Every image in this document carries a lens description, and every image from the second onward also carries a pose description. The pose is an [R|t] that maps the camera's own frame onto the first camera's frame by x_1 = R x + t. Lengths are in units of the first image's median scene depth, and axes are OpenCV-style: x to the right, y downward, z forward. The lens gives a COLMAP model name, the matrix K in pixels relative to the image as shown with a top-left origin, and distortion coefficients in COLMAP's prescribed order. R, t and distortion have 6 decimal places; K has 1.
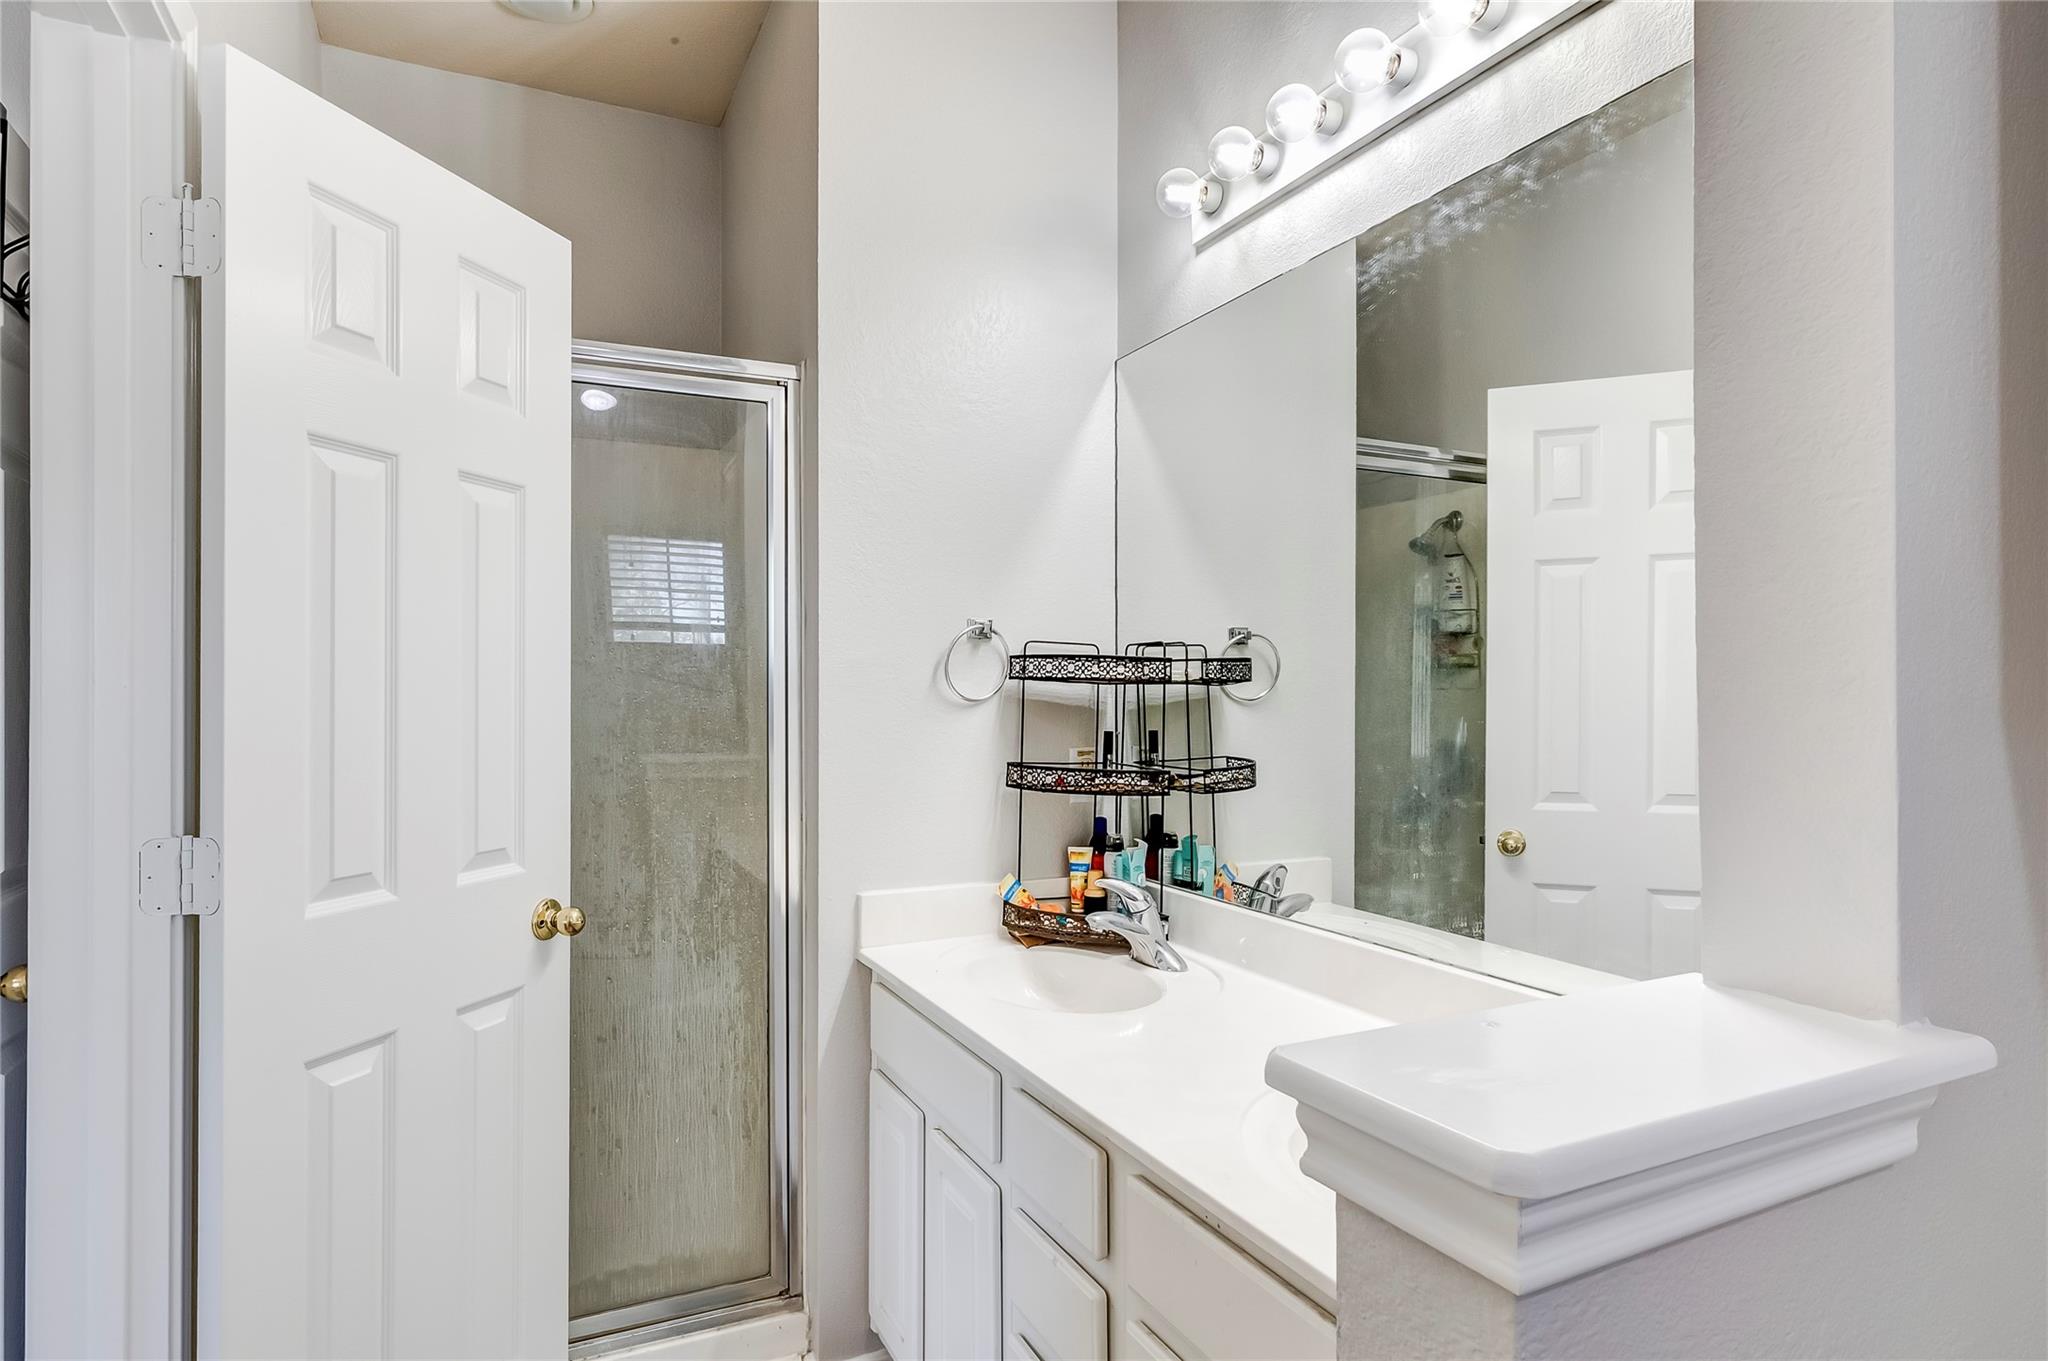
lens RADIAL K [[1155.4, 0, 1035.7], [0, 1155.4, 682.8], [0, 0, 1]] dist [0.001281, -0.000361]
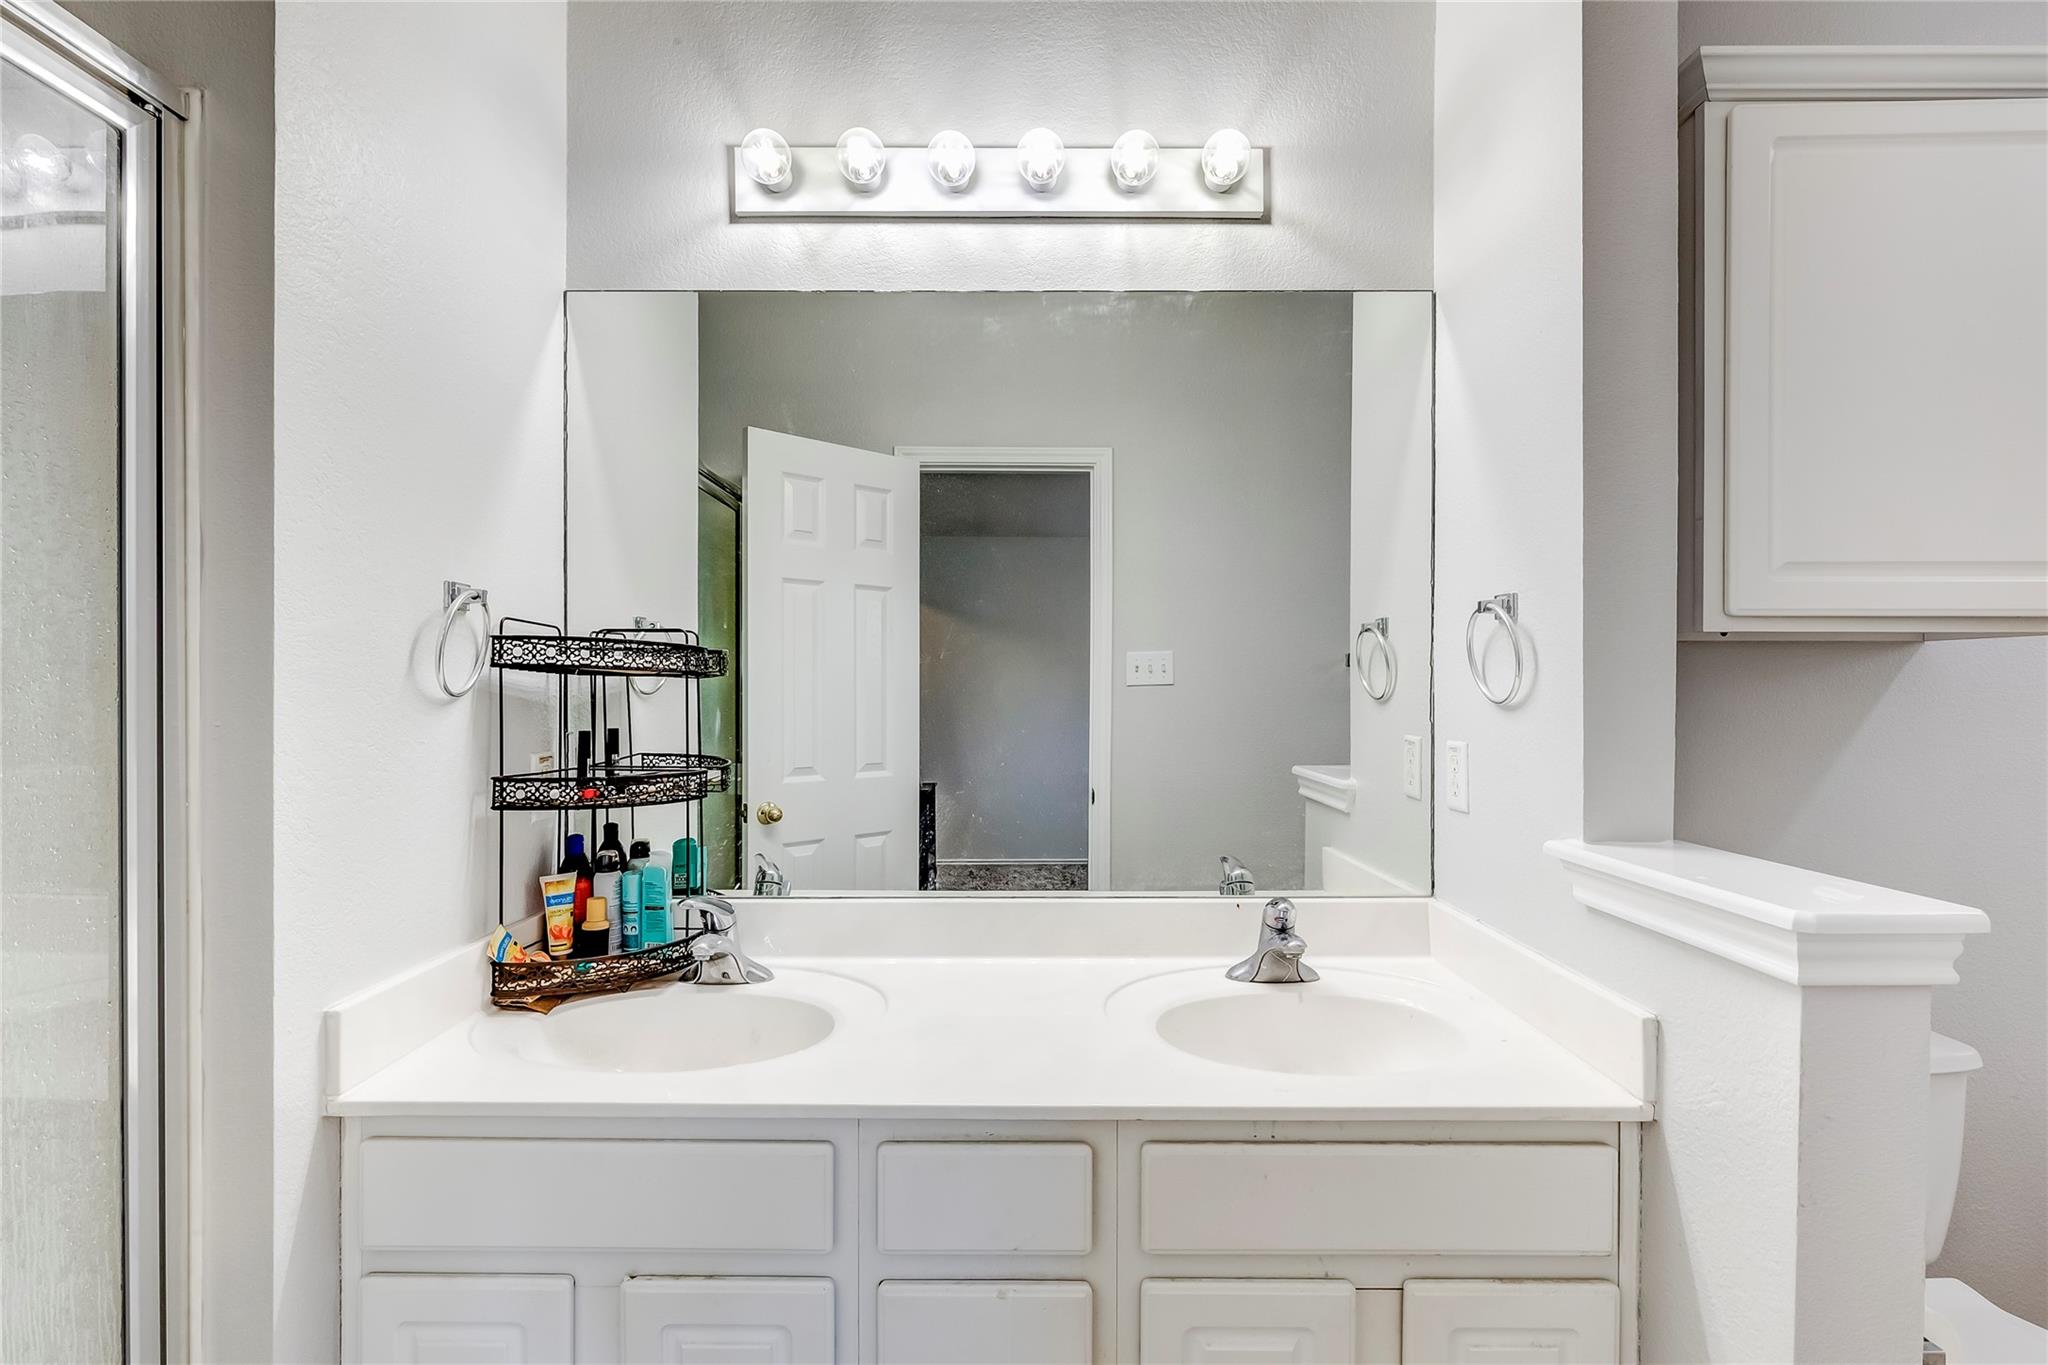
lens RADIAL K [[921.5, 0, 1018.5], [0, 921.5, 687.3], [0, 0, 1]] dist [-0.000181, -0.000299]
pose [[0.432119, 0.005841, 0.901798, -0.411322], [-0.012011, 0.999928, -0.000721, 0.006951], [-0.901737, -0.010520, 0.432158, 0.431570]]
